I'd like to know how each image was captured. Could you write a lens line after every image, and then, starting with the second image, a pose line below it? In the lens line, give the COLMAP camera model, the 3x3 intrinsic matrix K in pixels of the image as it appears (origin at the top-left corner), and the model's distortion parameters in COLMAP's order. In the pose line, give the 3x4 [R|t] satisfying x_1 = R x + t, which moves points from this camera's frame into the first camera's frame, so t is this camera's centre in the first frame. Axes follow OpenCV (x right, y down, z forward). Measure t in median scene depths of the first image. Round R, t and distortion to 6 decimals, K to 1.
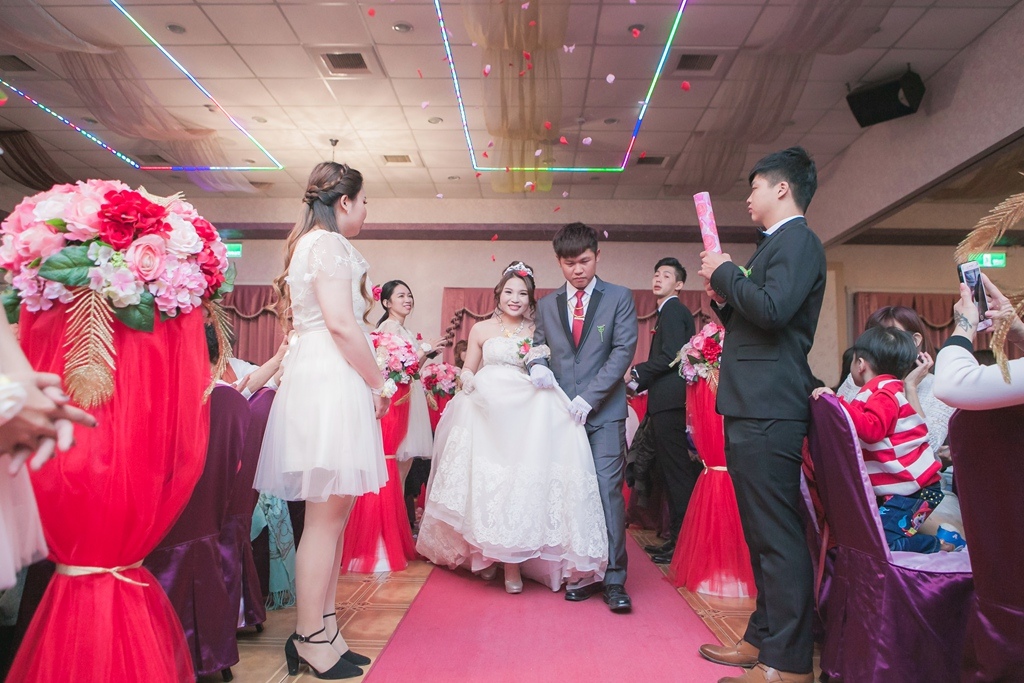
lens RADIAL K [[751.6, 0, 512.0], [0, 751.6, 341.5], [0, 0, 1]] dist [-0.010534, -0.004003]
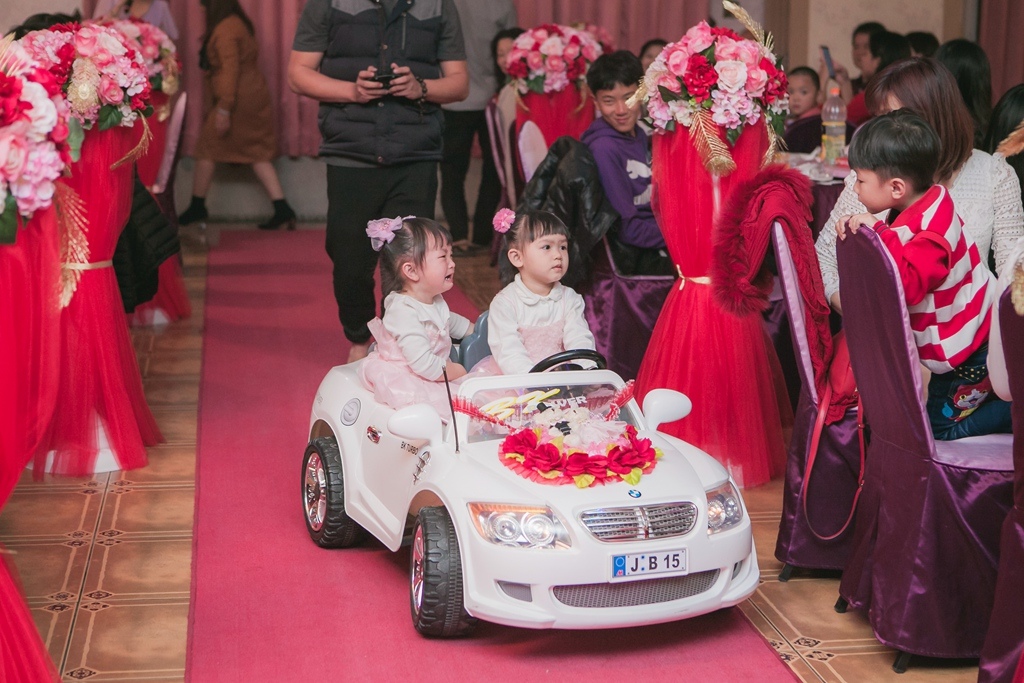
lens RADIAL K [[1866.8, 0, 512.0], [0, 1866.8, 341.5], [0, 0, 1]] dist [-0.017390, -0.216867]
pose [[0.984366, -0.032019, 0.173200, -0.121138], [-0.015346, 0.964008, 0.265428, -0.165209], [-0.175465, -0.263936, 0.948446, -0.352020]]
